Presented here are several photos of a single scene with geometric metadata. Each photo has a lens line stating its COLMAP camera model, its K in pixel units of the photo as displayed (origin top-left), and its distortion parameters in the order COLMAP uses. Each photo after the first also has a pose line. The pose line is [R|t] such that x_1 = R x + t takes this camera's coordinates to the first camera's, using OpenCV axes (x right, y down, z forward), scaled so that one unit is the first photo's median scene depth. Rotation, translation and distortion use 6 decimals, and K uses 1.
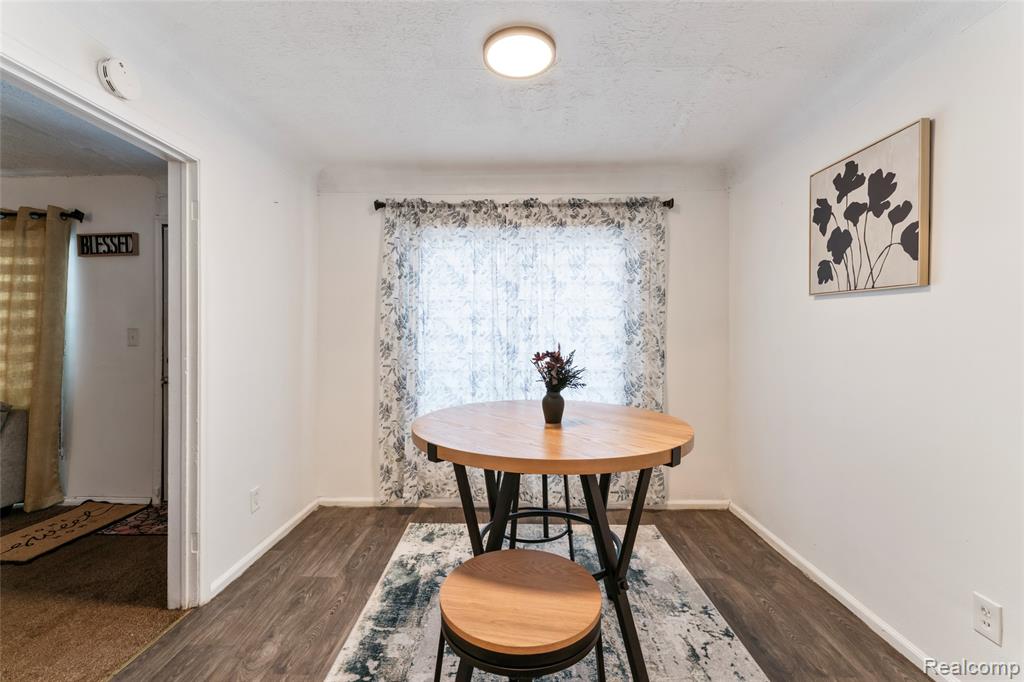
lens RADIAL K [[447.1, 0, 515.3], [0, 447.1, 331.6], [0, 0, 1]] dist [-0.005194, 0.000799]
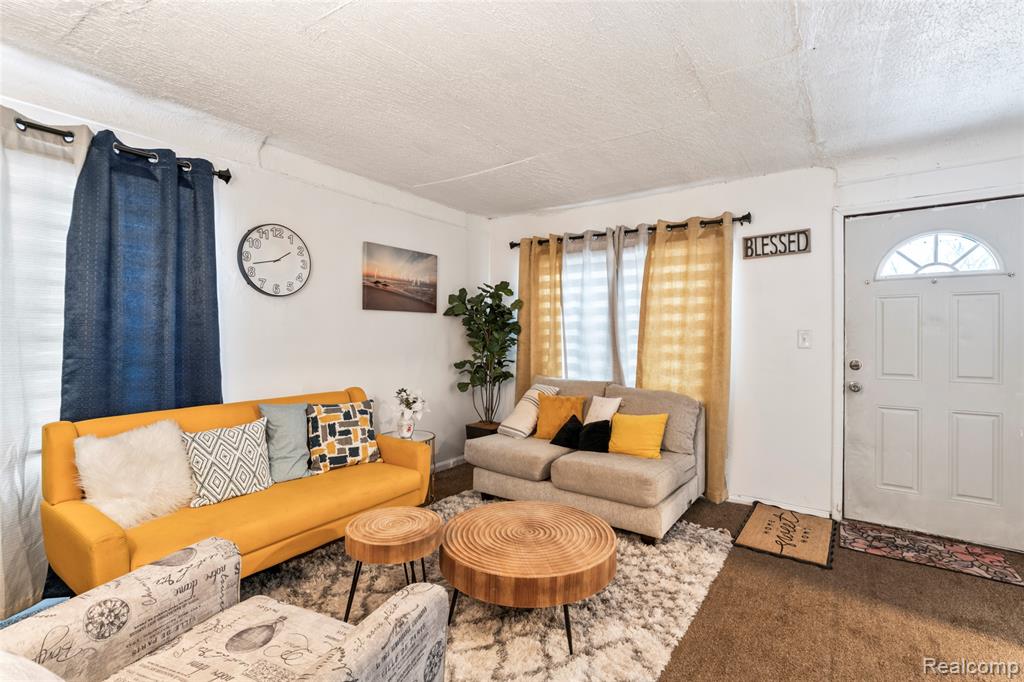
lens RADIAL K [[463.2, 0, 511.2], [0, 463.2, 337.8], [0, 0, 1]] dist [-0.006728, 0.000948]
pose [[0.824734, 0.003812, -0.565508, -0.855307], [-0.003178, 0.999993, 0.002106, 0.010463], [0.565512, 0.000060, 0.824740, -0.176488]]
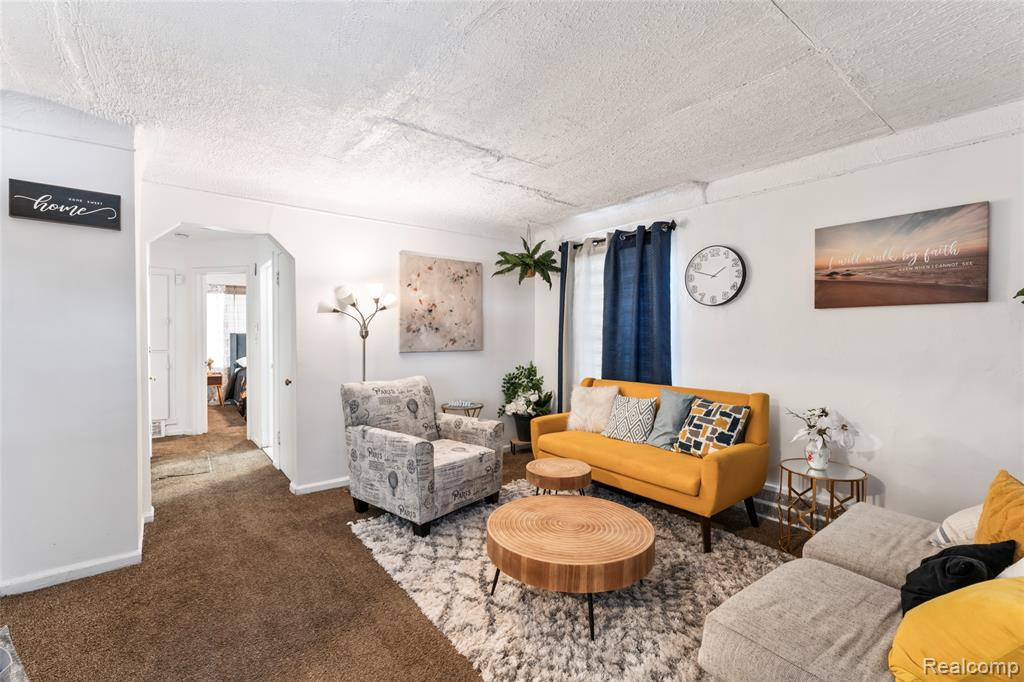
lens RADIAL K [[447.1, 0, 513.0], [0, 447.1, 341.2], [0, 0, 1]] dist [-0.005194, 0.000799]
pose [[-0.778786, 0.005729, -0.627263, -0.715975], [-0.005782, 0.999850, 0.016310, 0.000828], [0.627263, 0.016328, -0.778636, 0.872795]]
